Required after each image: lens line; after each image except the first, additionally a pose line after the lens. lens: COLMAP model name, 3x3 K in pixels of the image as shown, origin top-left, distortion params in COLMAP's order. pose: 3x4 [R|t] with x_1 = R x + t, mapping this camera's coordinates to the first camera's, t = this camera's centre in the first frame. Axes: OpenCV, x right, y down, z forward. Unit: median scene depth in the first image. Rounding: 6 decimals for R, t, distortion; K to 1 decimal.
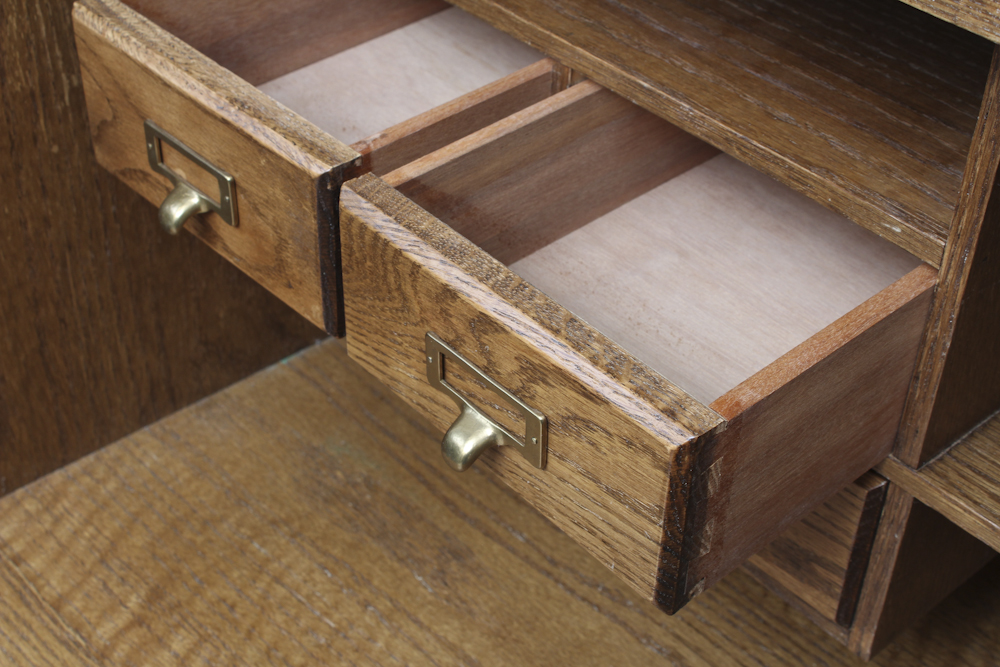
lens RADIAL K [[1583.5, 0, 500.0], [0, 1583.5, 333.5], [0, 0, 1]] dist [-0.004800, -0.069103]
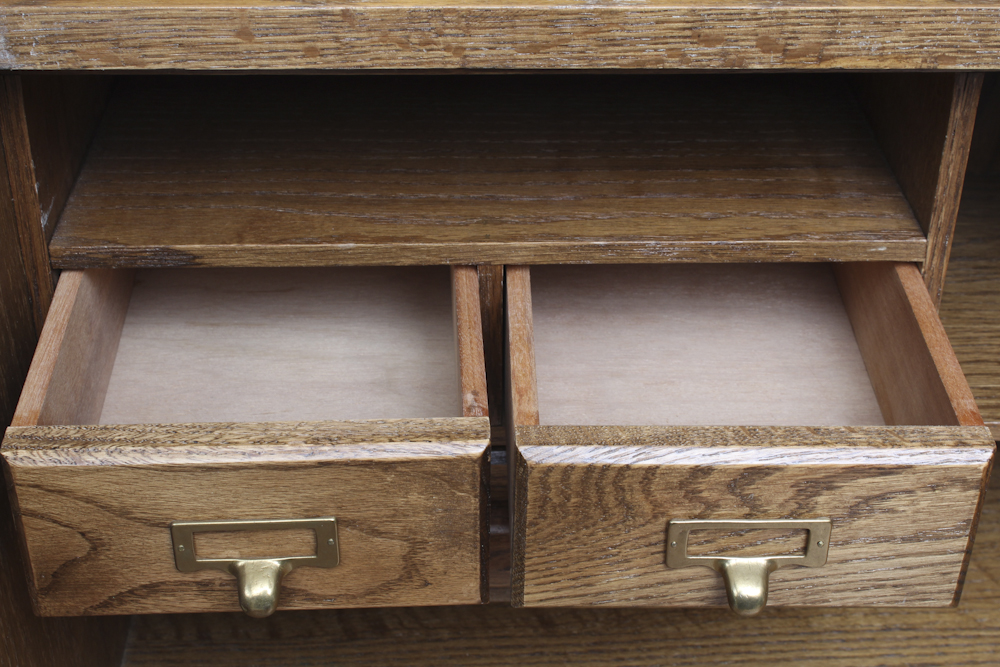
lens RADIAL K [[1583.5, 0, 500.0], [0, 1583.5, 333.5], [0, 0, 1]] dist [-0.004800, -0.069103]
pose [[0.643493, -0.440435, 0.626046, -0.735736], [0.478391, 0.869875, 0.120251, -0.295508], [-0.597544, 0.222114, 0.770459, 0.232828]]
